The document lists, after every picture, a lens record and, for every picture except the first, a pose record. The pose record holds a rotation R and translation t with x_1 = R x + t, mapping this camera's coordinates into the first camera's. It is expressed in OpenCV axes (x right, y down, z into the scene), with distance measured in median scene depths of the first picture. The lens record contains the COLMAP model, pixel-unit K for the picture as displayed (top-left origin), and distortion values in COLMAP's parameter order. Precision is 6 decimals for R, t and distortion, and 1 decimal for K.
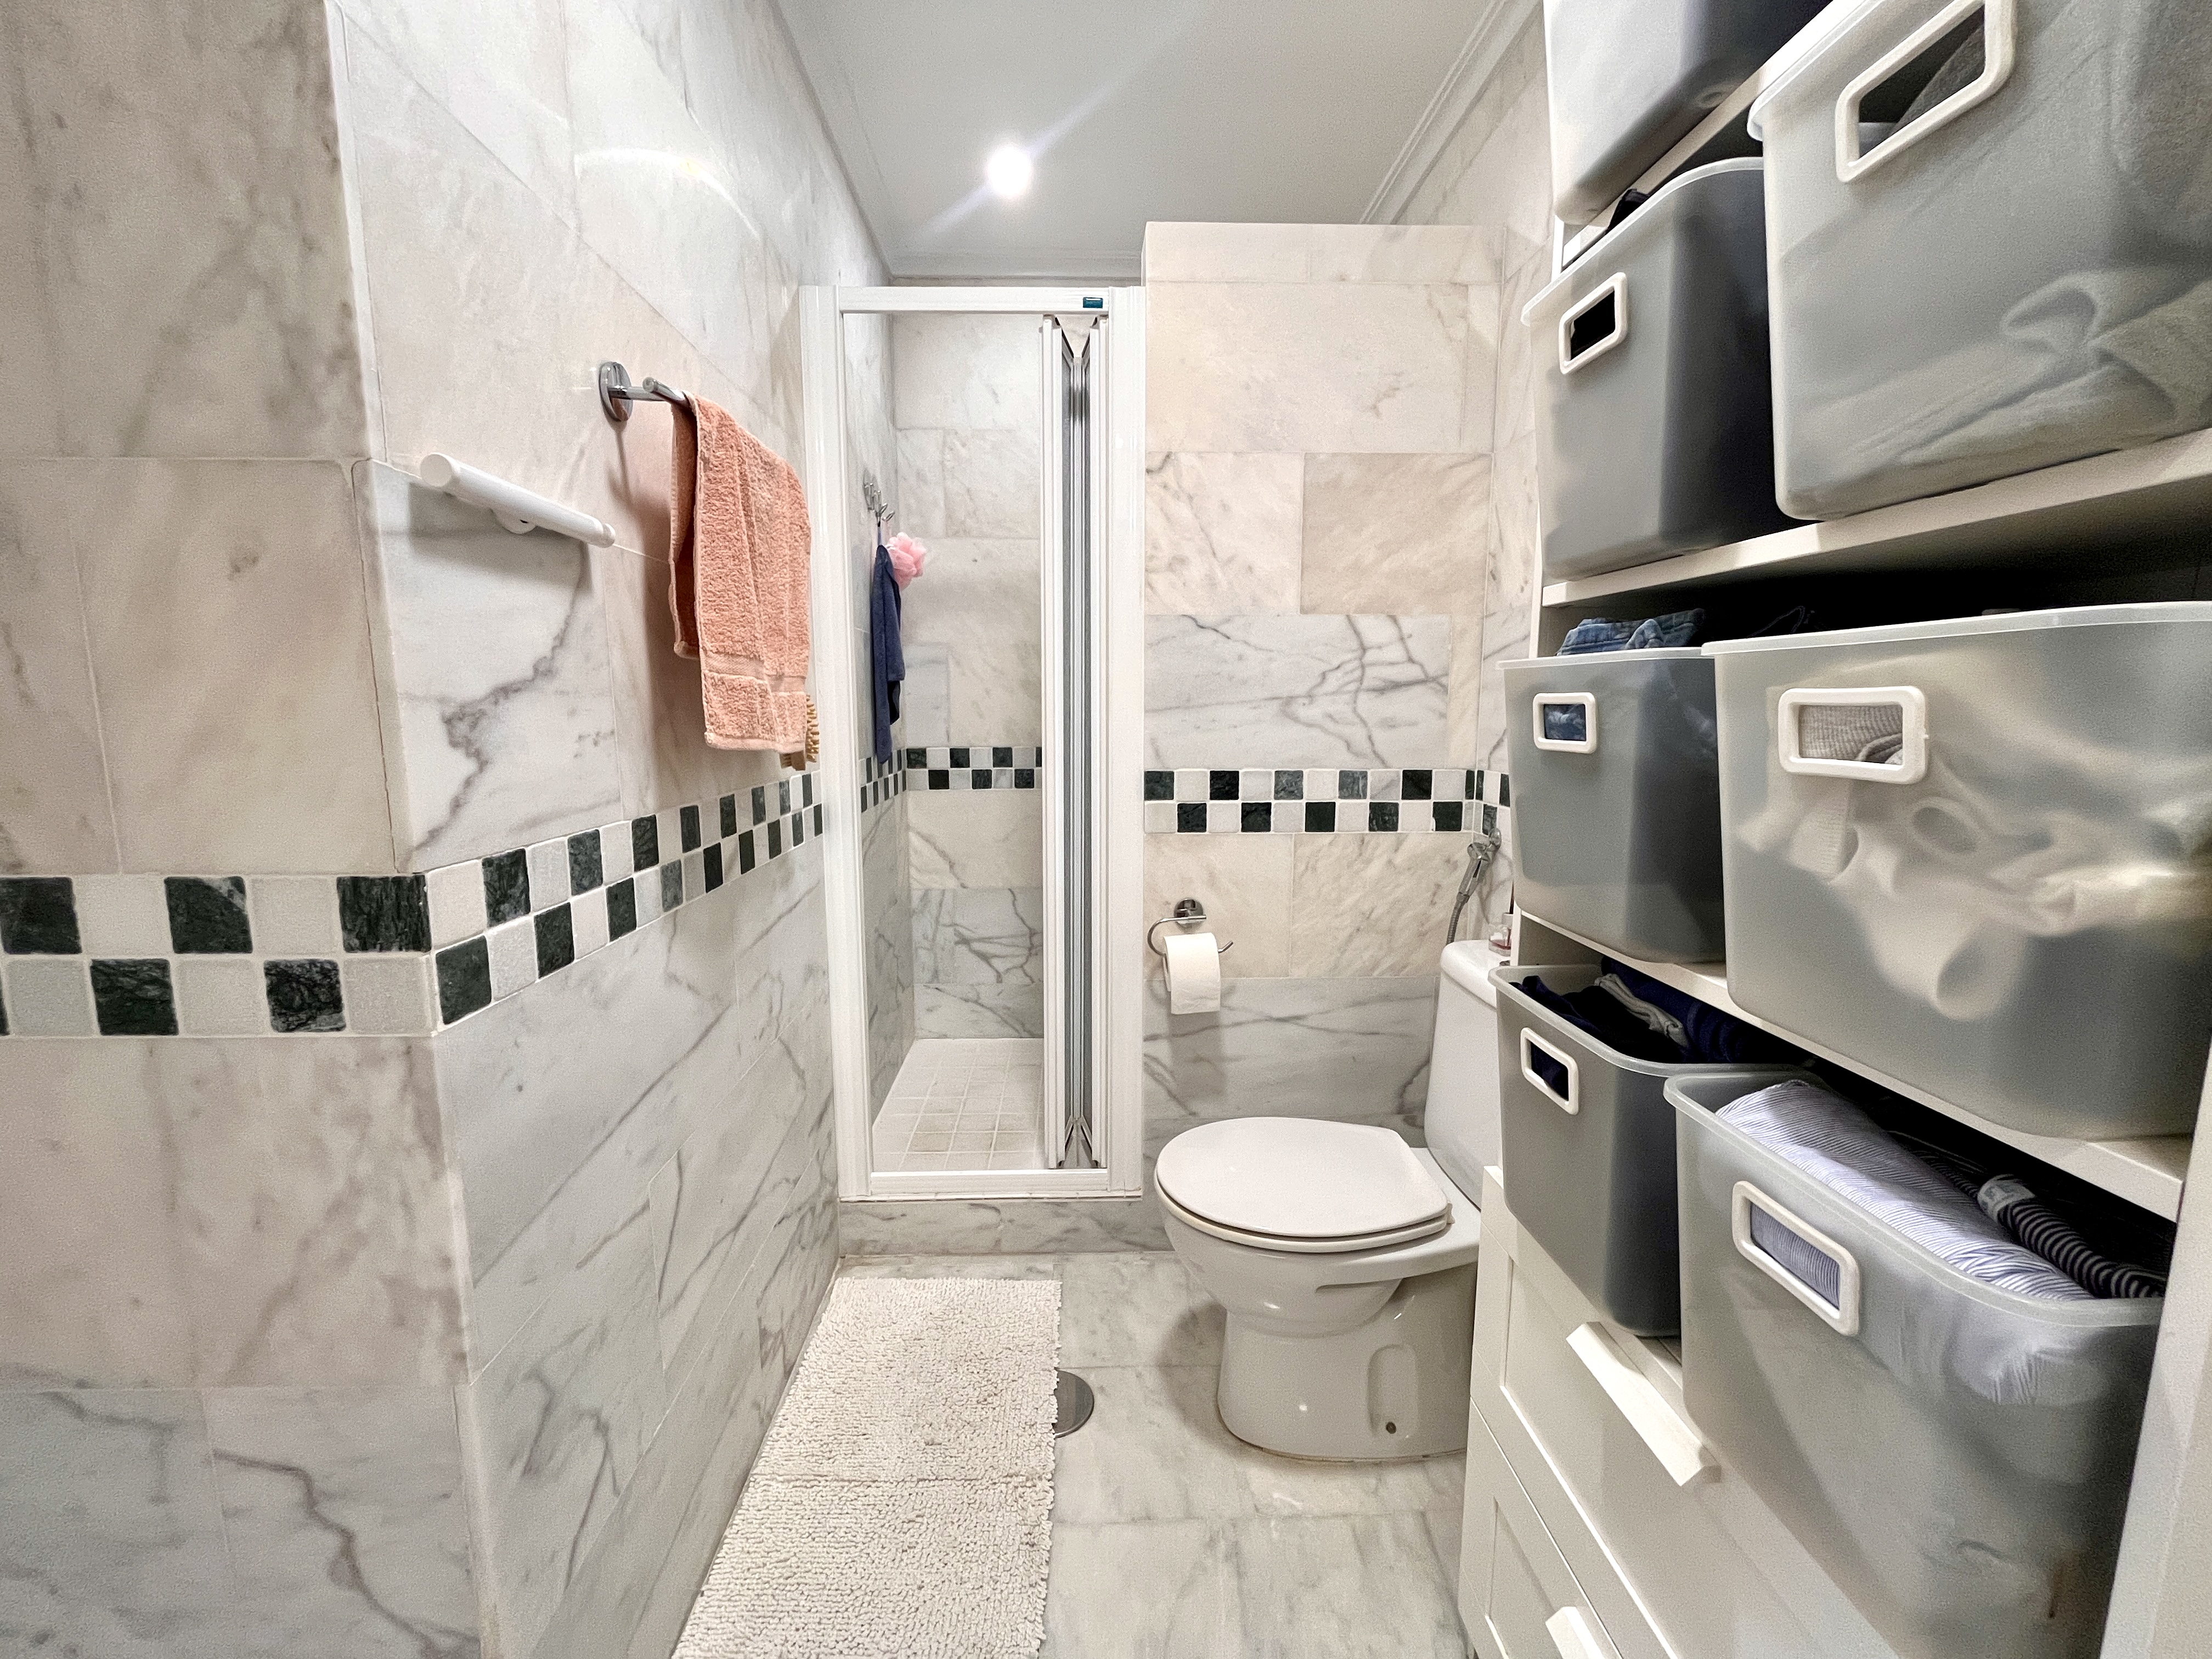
lens RADIAL K [[893.0, 0, 1101.7], [0, 893.0, 824.8], [0, 0, 1]] dist [-0.002340, -0.000359]
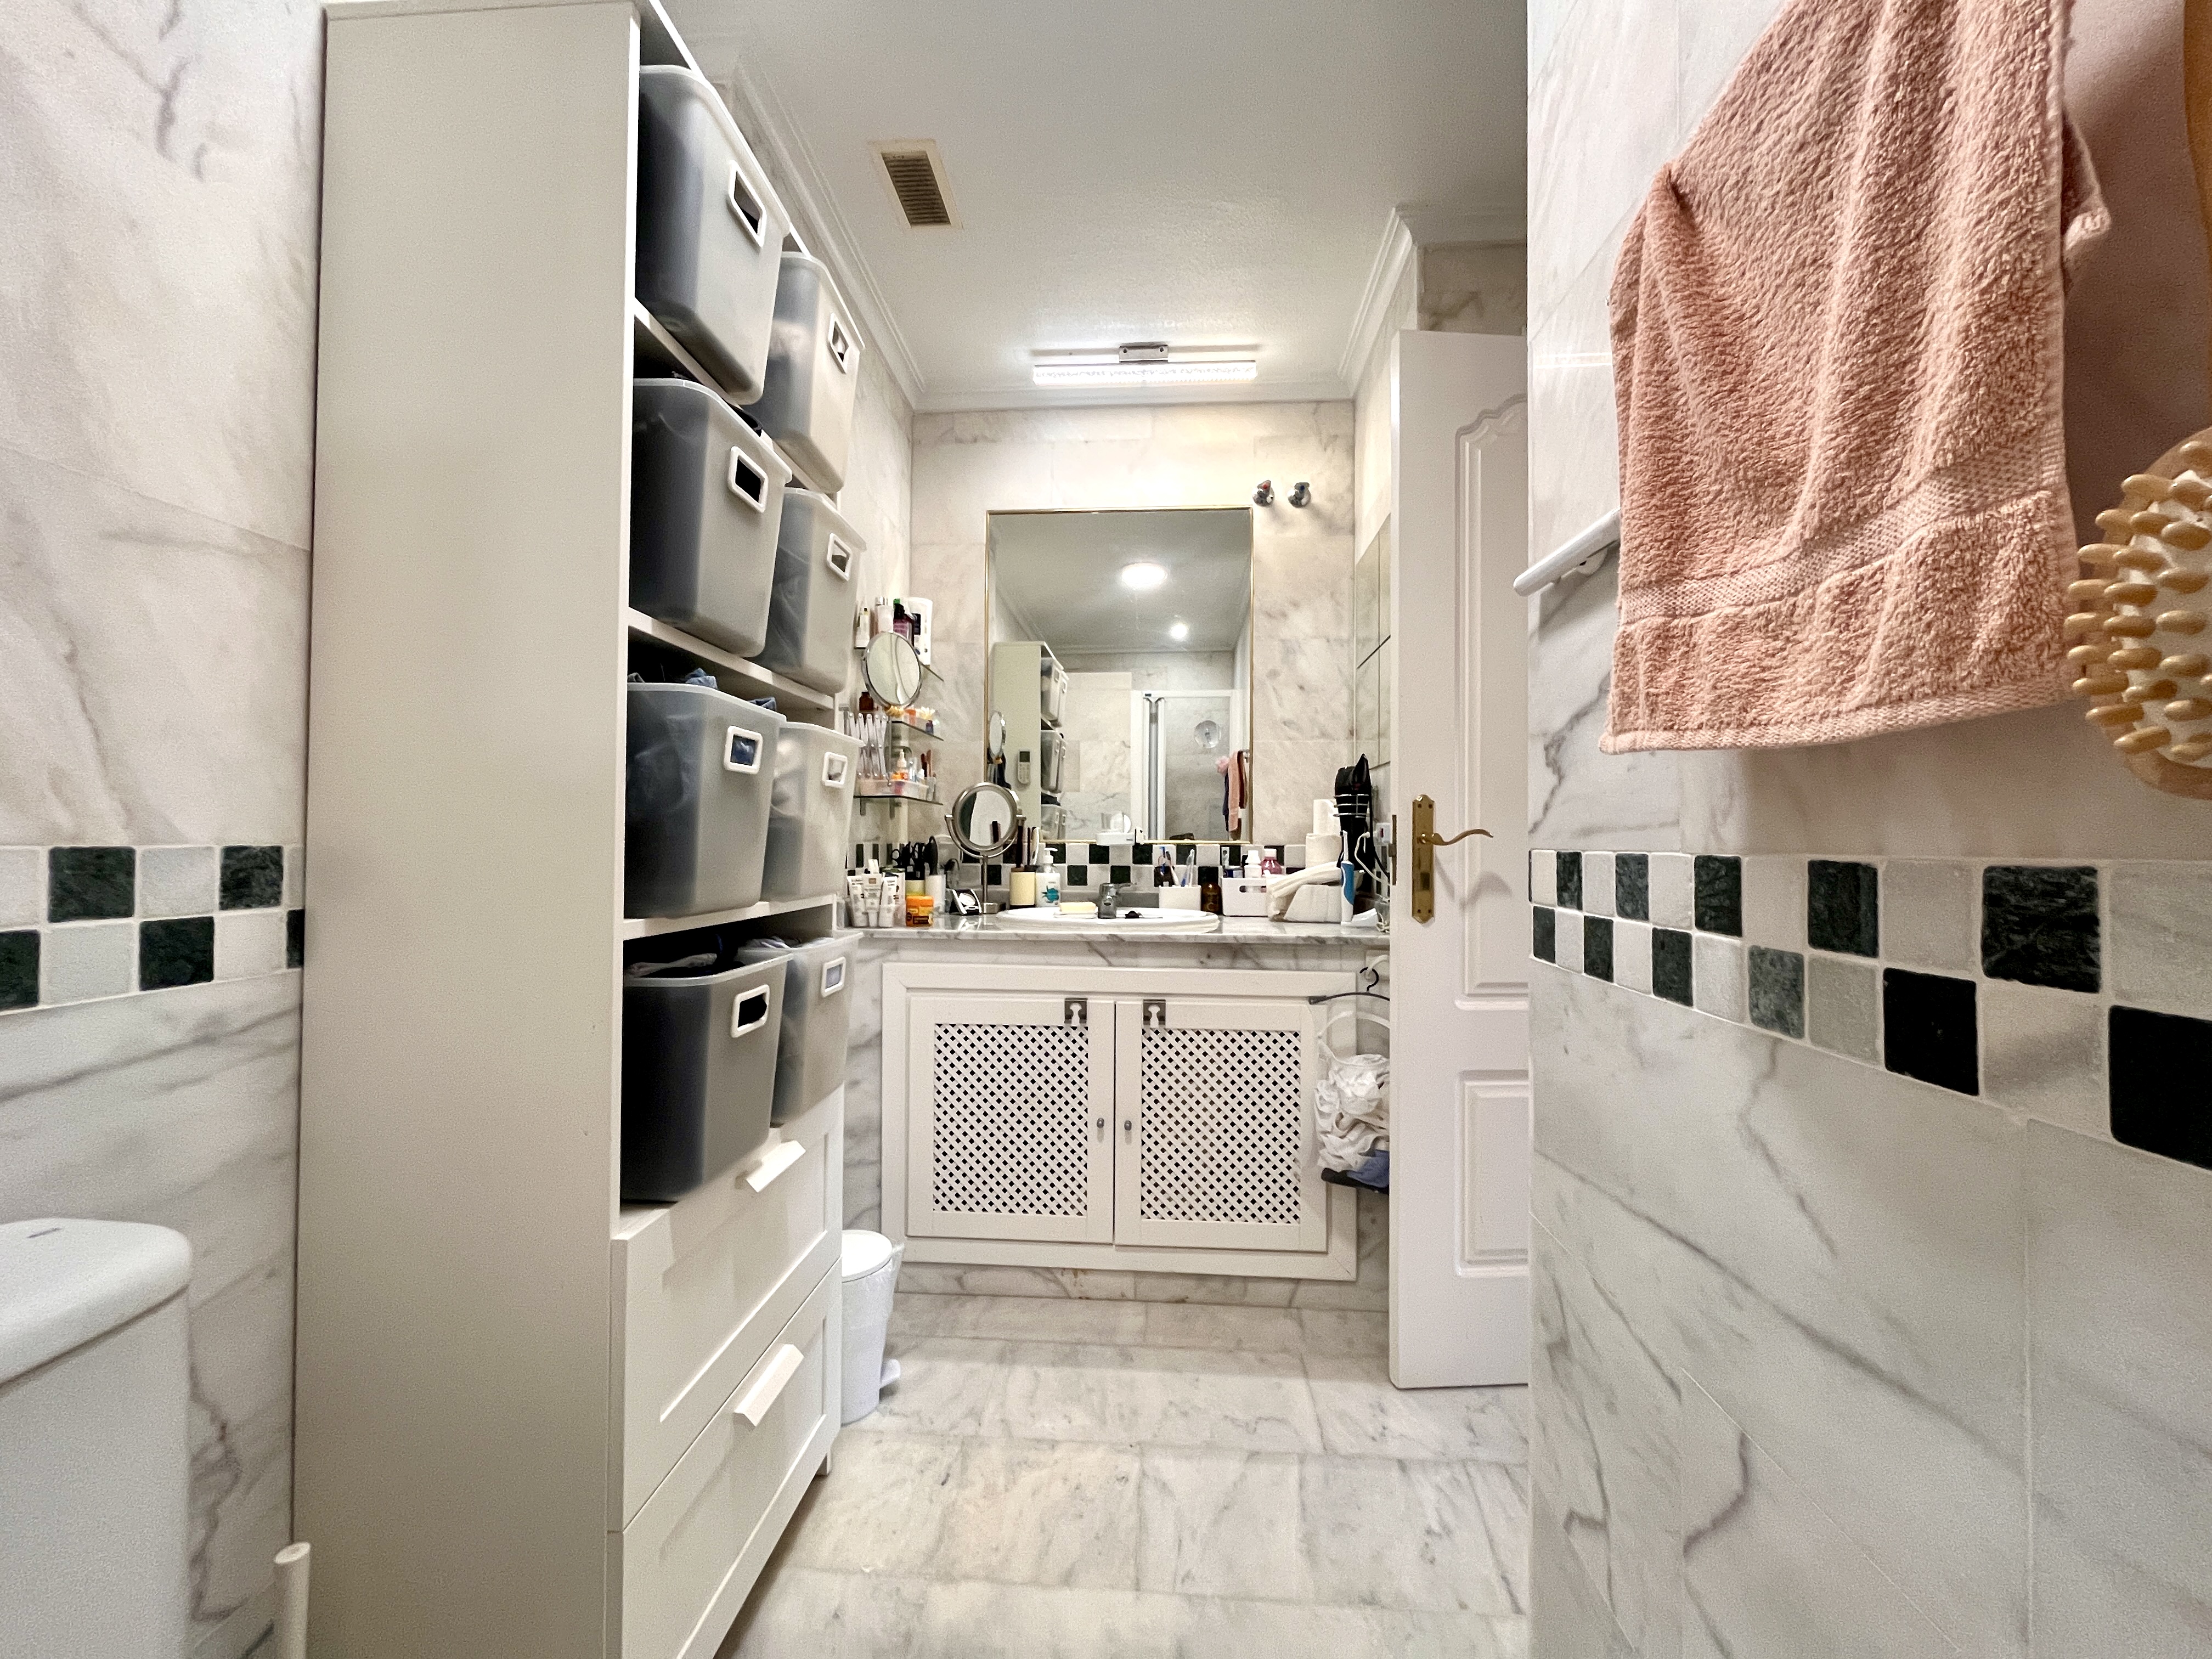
lens RADIAL K [[895.3, 0, 1102.2], [0, 895.3, 826.5], [0, 0, 1]] dist [-0.001820, 0.000109]
pose [[-0.993423, -0.001354, 0.114498, -0.174162], [0.012023, 0.993169, 0.116061, -0.150010], [-0.113873, 0.116675, -0.986621, 2.251789]]
